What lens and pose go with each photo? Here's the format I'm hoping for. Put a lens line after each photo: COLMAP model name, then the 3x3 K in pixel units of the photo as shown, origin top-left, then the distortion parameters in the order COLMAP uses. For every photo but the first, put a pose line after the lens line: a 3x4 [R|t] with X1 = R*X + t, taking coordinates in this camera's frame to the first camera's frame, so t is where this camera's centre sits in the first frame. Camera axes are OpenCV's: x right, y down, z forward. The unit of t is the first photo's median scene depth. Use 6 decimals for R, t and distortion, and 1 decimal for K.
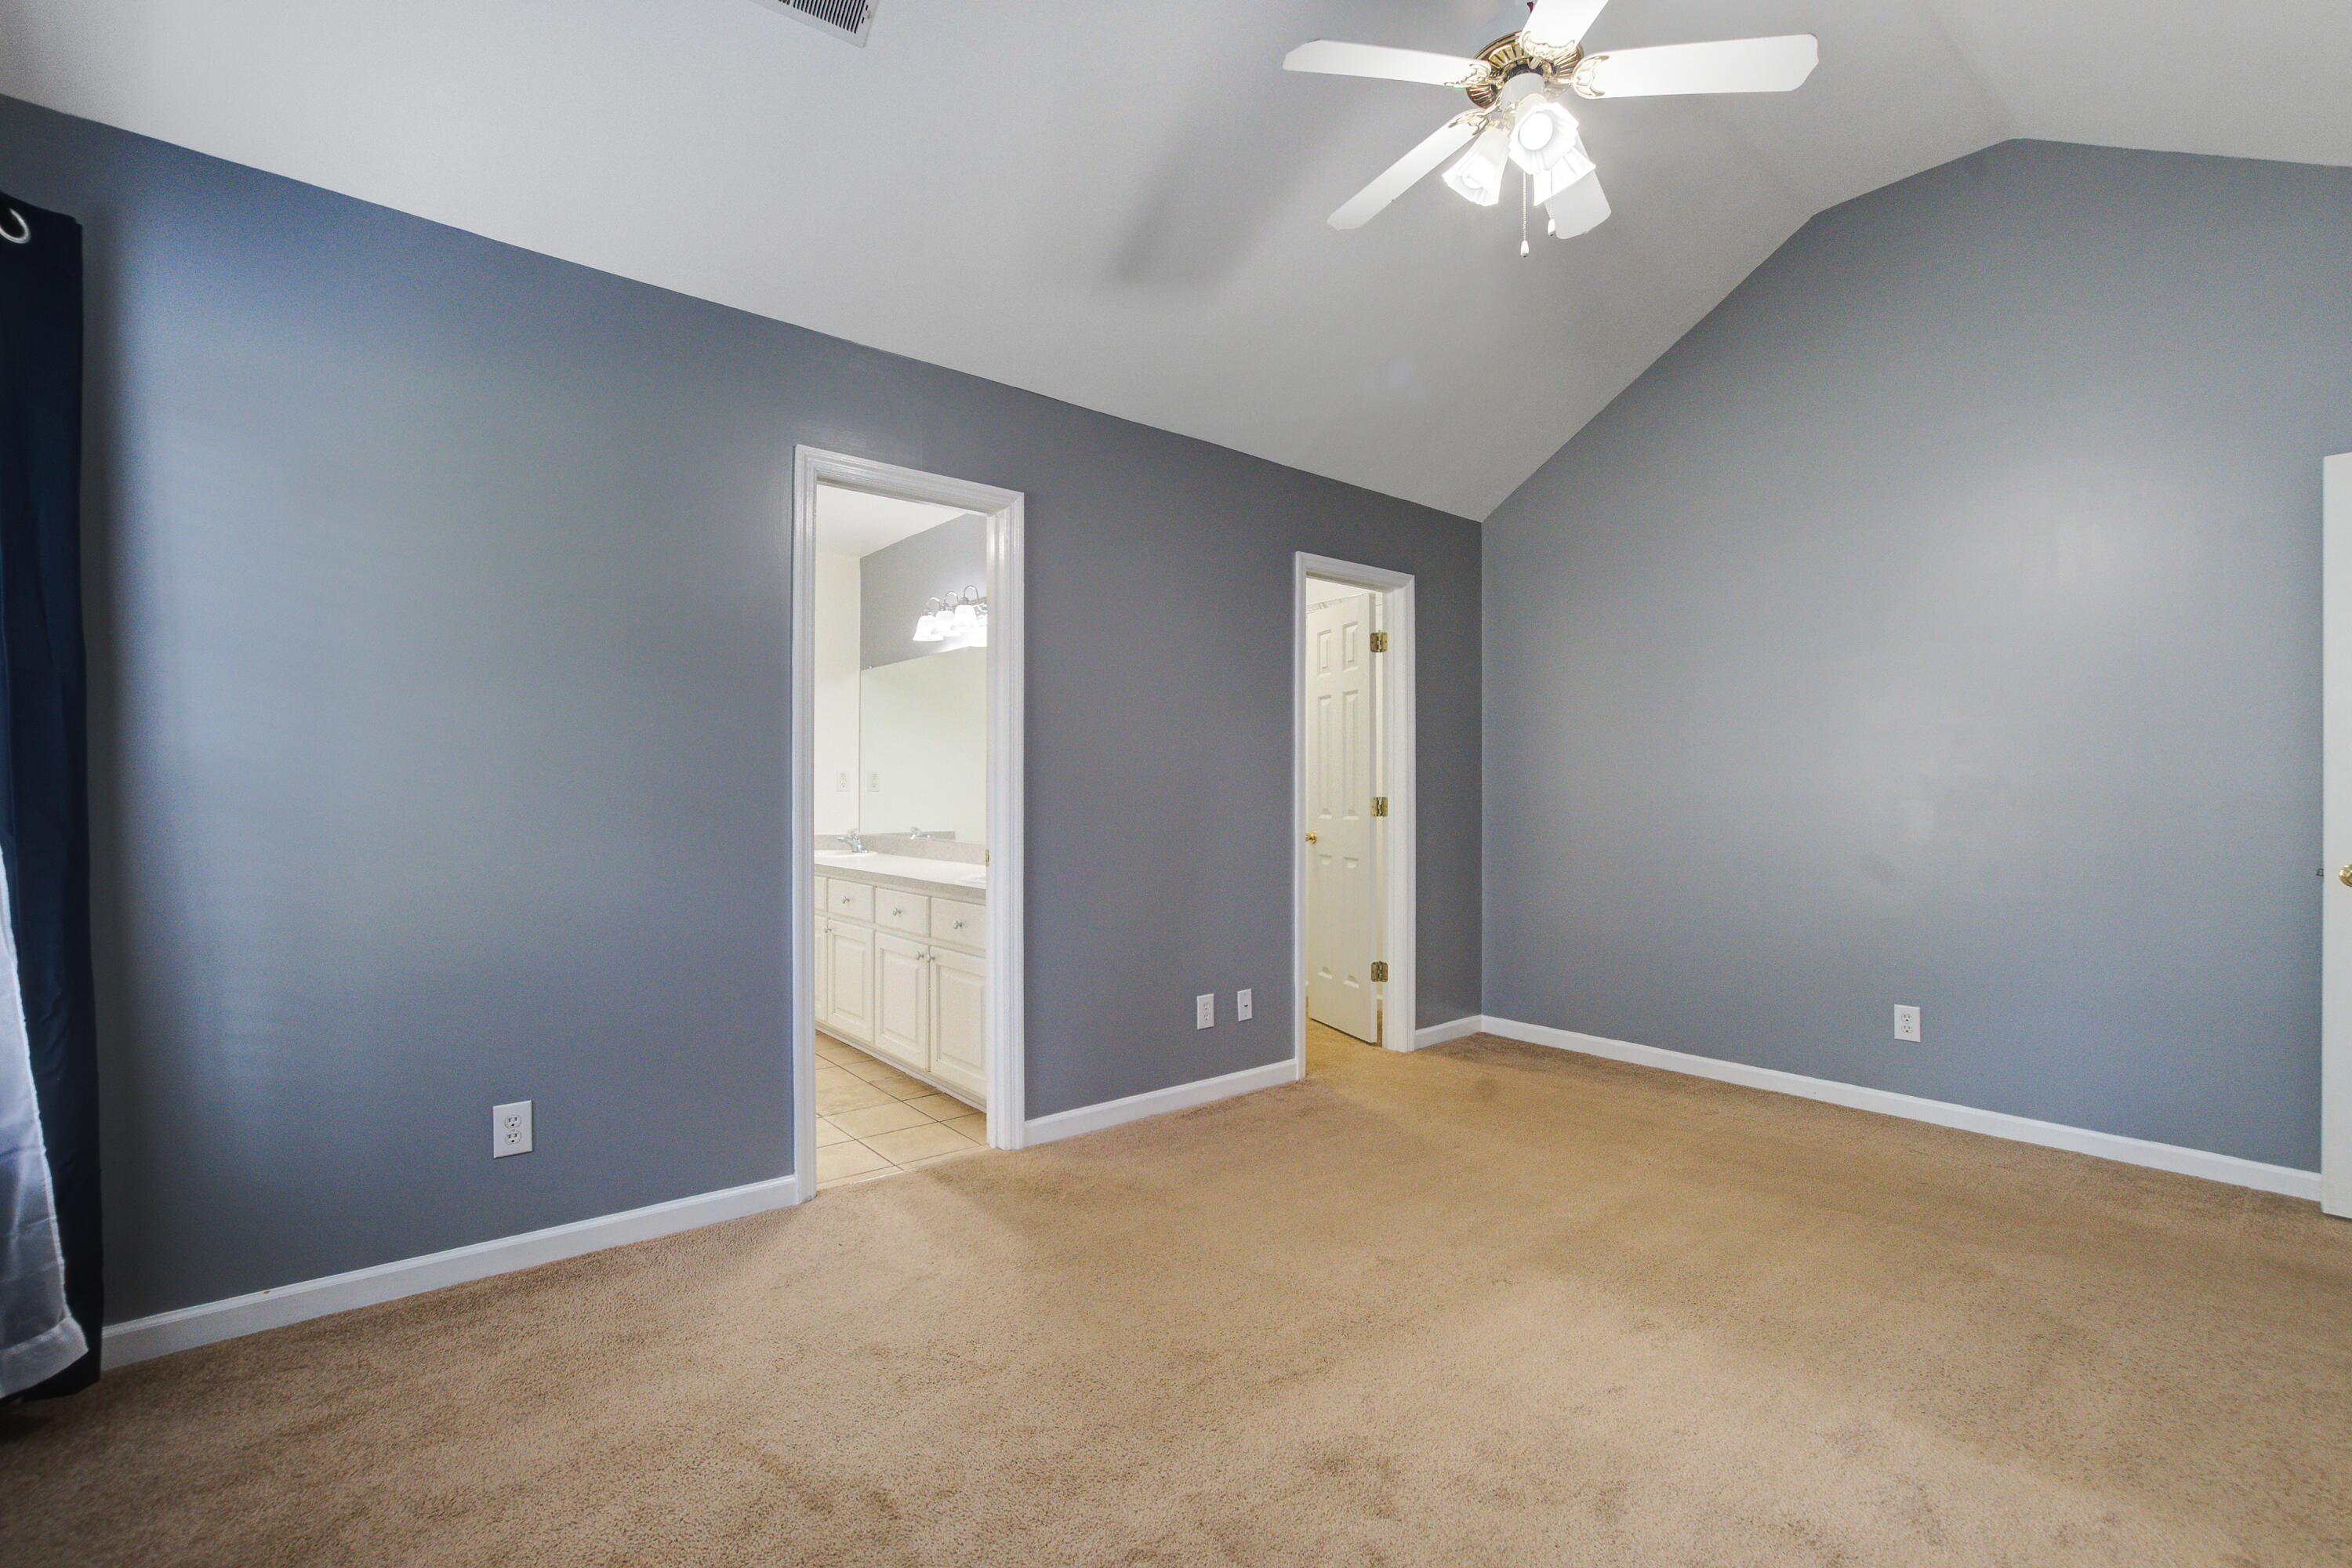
lens RADIAL K [[1042.9, 0, 1176.0], [0, 1042.9, 784.0], [0, 0, 1]] dist [-0.002535, -0.000177]
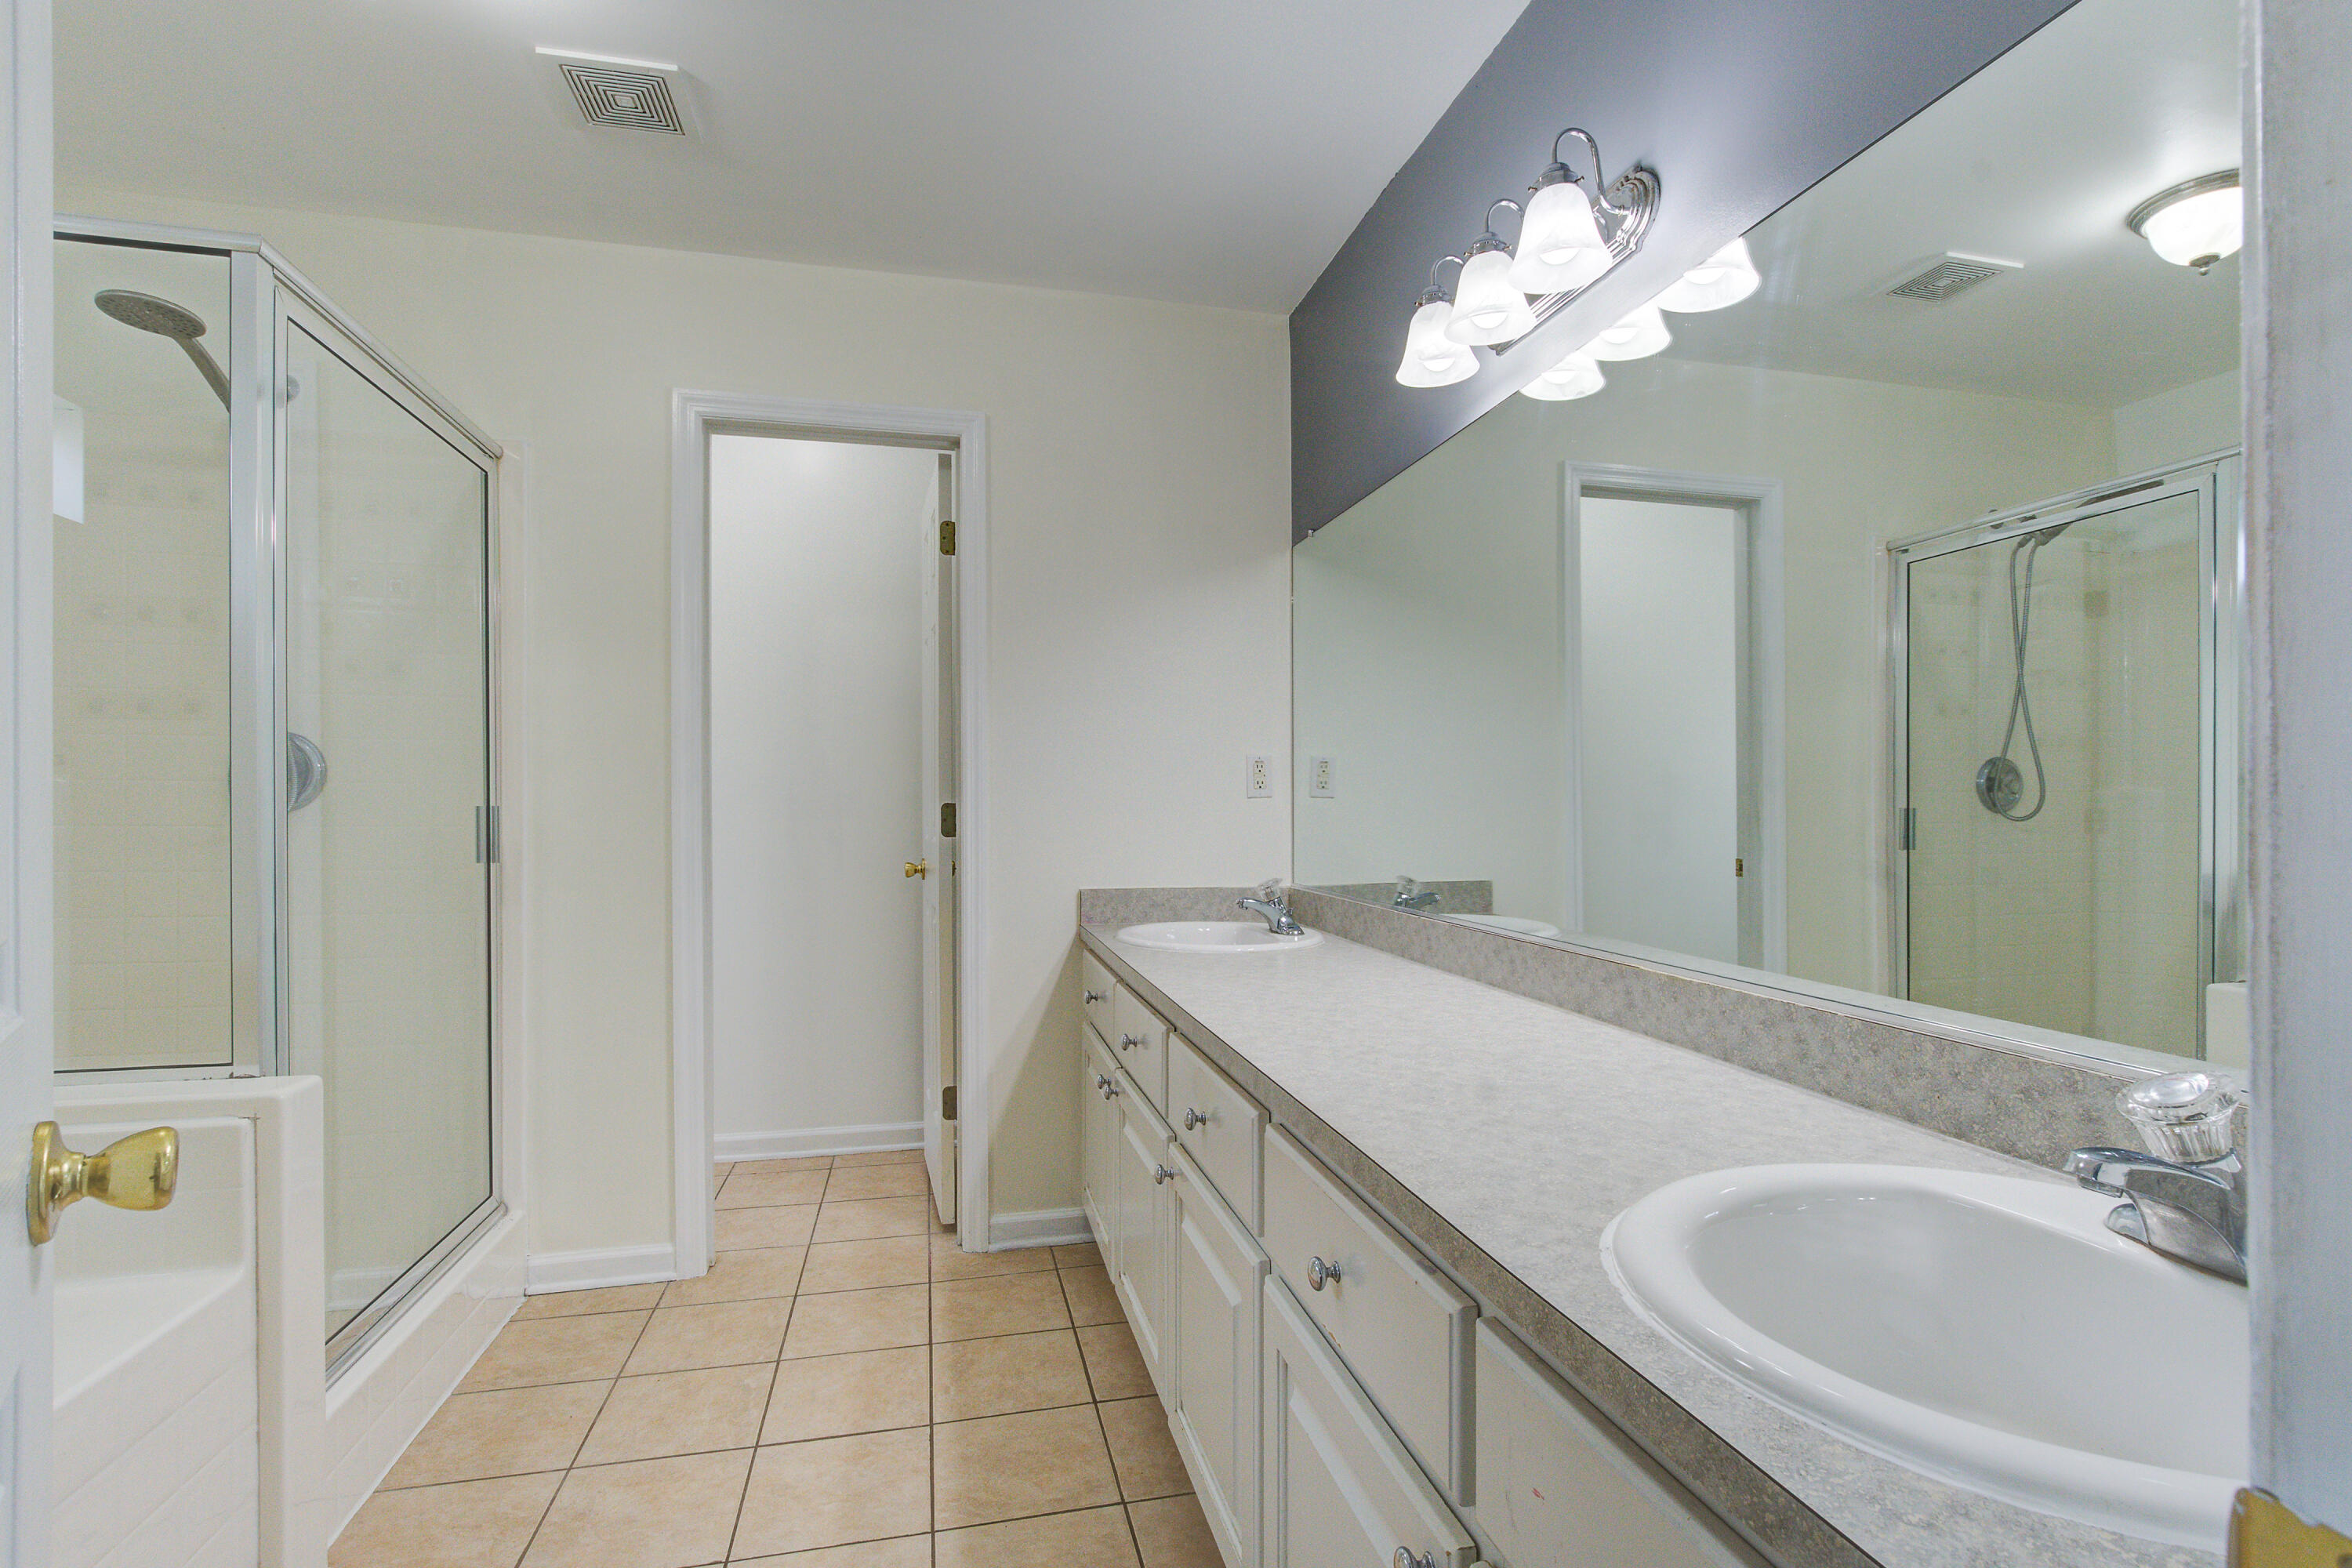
lens RADIAL K [[1080.1, 0, 1176.0], [0, 1080.1, 784.0], [0, 0, 1]] dist [0.000372, 0.000004]
pose [[0.894910, -0.003494, -0.446233, -0.134717], [0.002118, 0.999991, -0.003582, 0.002602], [0.446241, 0.002261, 0.894910, 0.552885]]
